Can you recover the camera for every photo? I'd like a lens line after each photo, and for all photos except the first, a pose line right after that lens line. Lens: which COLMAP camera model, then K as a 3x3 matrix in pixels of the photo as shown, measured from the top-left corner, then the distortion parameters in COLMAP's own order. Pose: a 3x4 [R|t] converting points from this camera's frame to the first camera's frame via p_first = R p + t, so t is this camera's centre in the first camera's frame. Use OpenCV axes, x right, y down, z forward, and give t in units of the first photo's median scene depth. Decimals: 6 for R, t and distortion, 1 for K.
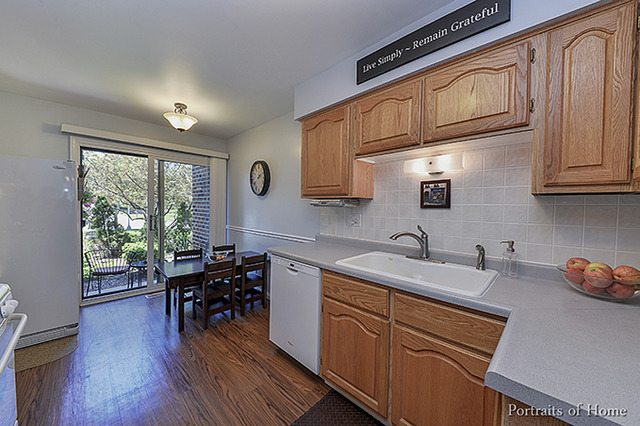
lens RADIAL K [[233.9, 0, 319.5], [0, 233.9, 213.9], [0, 0, 1]] dist [-0.001100, -0.000128]
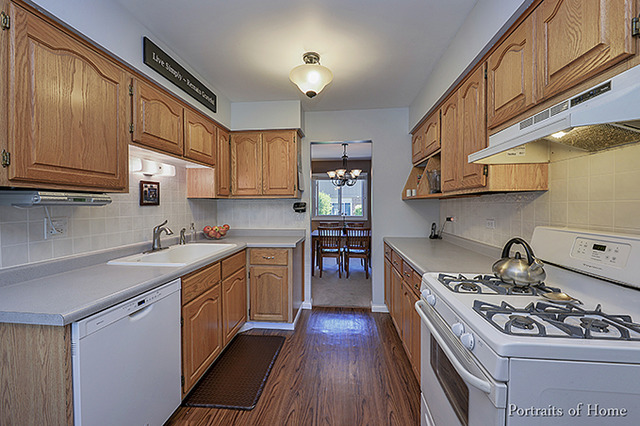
lens RADIAL K [[248.0, 0, 320.9], [0, 248.0, 204.4], [0, 0, 1]] dist [-0.000317, -0.000020]
pose [[-0.623592, -0.018888, 0.781522, -1.015217], [0.009837, 0.999439, 0.032004, -0.062161], [-0.781688, 0.027645, -0.623056, 1.135651]]
